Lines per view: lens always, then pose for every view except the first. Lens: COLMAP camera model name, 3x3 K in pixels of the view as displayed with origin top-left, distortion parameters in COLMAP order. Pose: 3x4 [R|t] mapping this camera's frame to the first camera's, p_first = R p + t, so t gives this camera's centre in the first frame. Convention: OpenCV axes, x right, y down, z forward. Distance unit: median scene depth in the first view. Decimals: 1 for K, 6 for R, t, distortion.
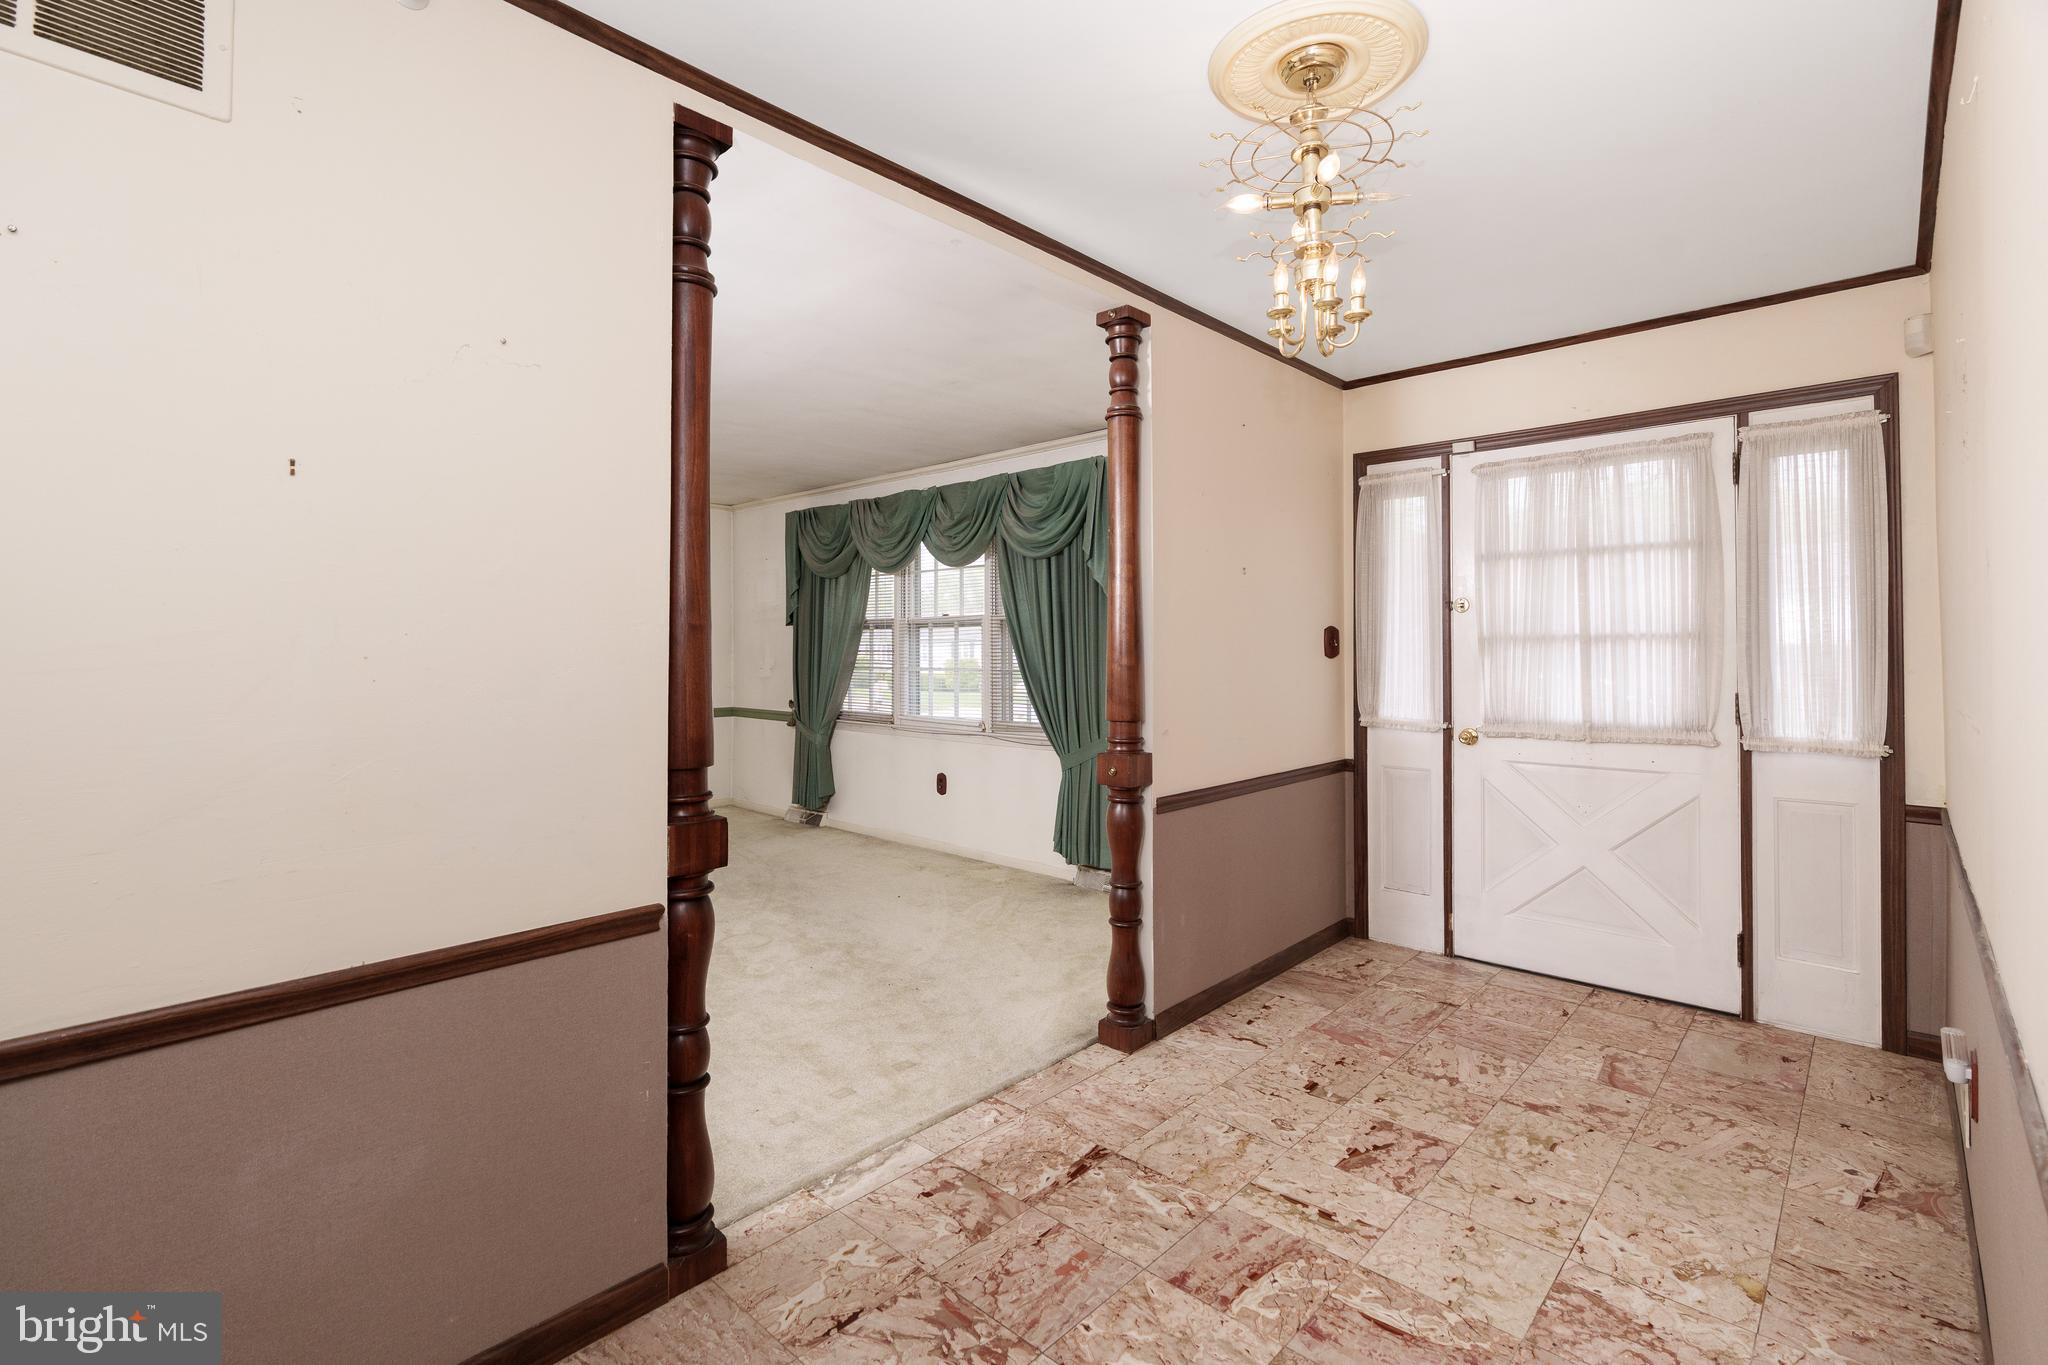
lens RADIAL K [[933.7, 0, 1019.8], [0, 933.7, 643.6], [0, 0, 1]] dist [0.000192, -0.000011]
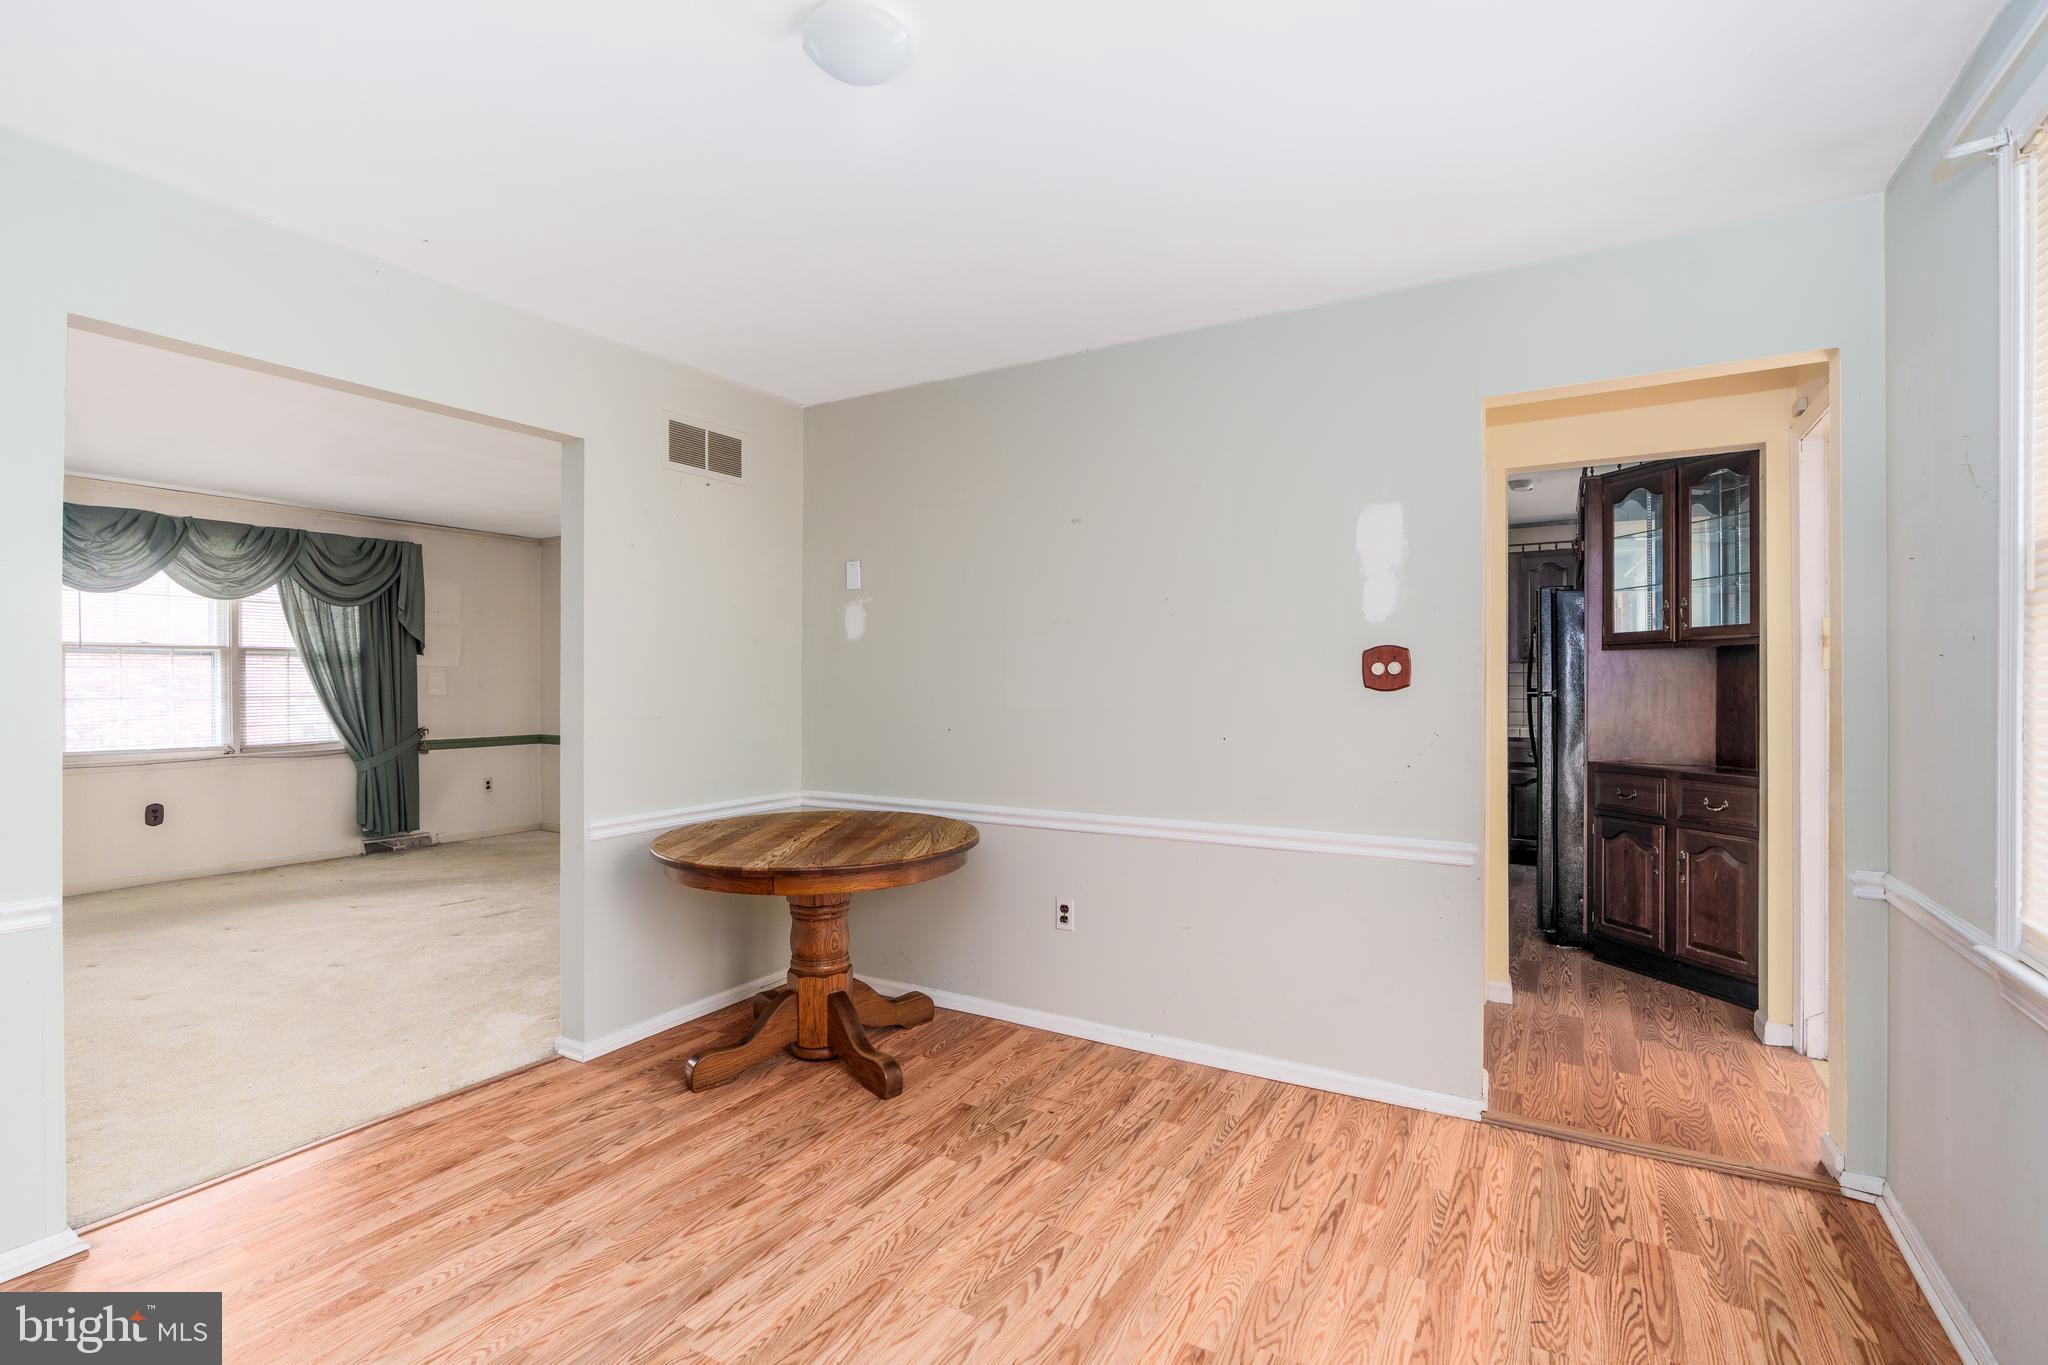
lens RADIAL K [[918.6, 0, 1024.0], [0, 918.6, 682.5], [0, 0, 1]] dist [0.002102, -0.000004]
pose [[-0.215578, -0.002049, 0.976484, -1.141979], [-0.005203, 0.999986, 0.000949, 0.006021], [-0.976473, -0.004876, -0.215586, 0.300673]]
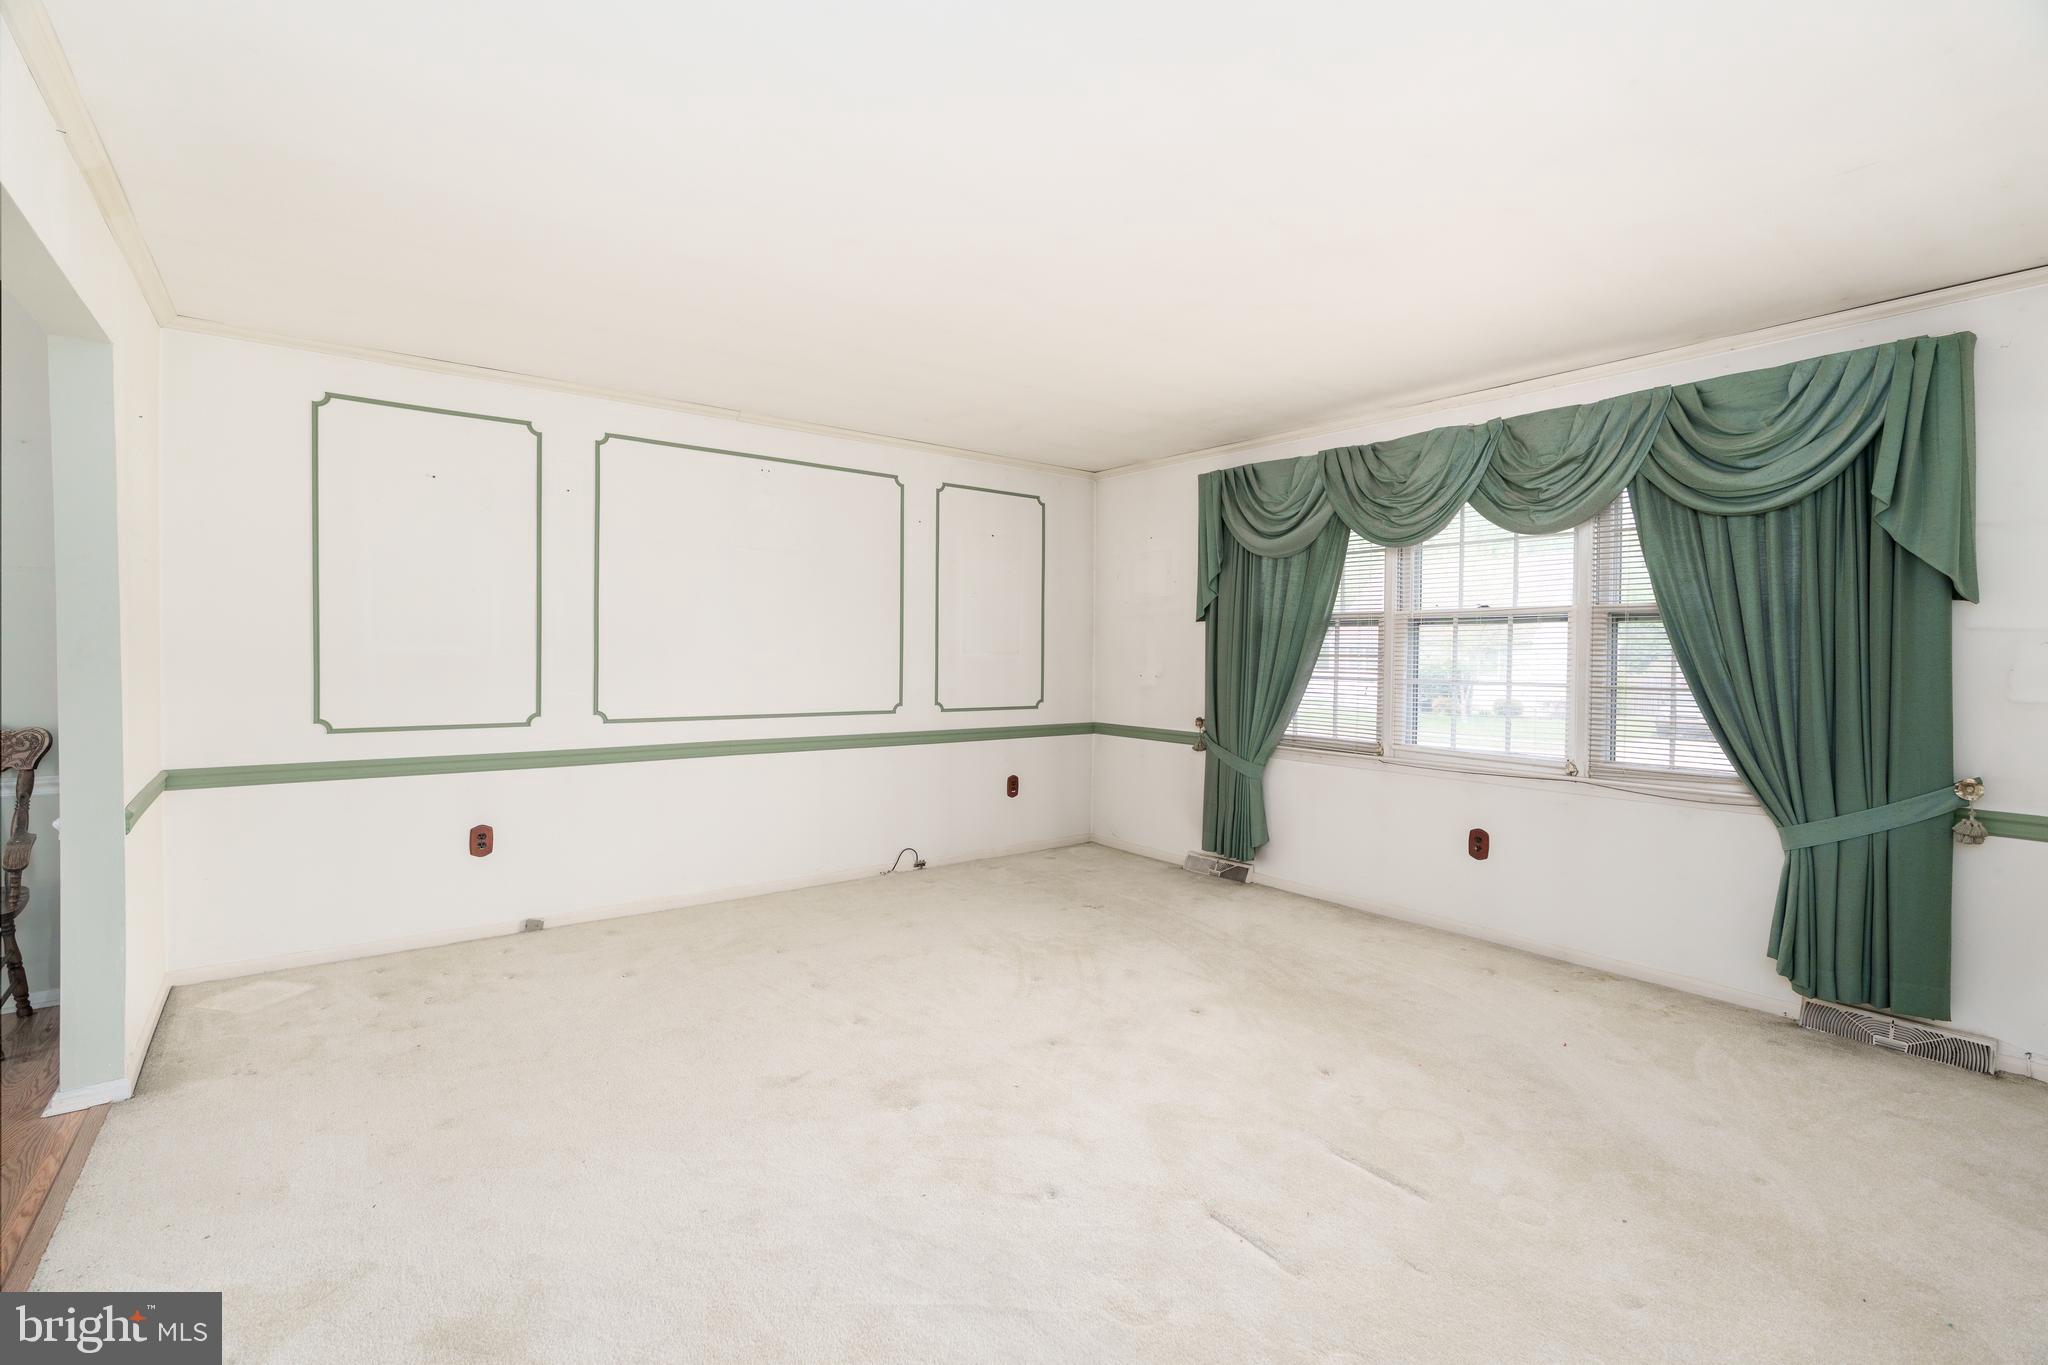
lens RADIAL K [[918.6, 0, 1024.0], [0, 918.6, 682.5], [0, 0, 1]] dist [0.002102, -0.000004]
pose [[0.987379, 0.015616, -0.157606, -0.297524], [-0.009473, 0.999169, 0.039652, 0.002531], [0.158094, -0.037659, 0.986706, 0.242626]]
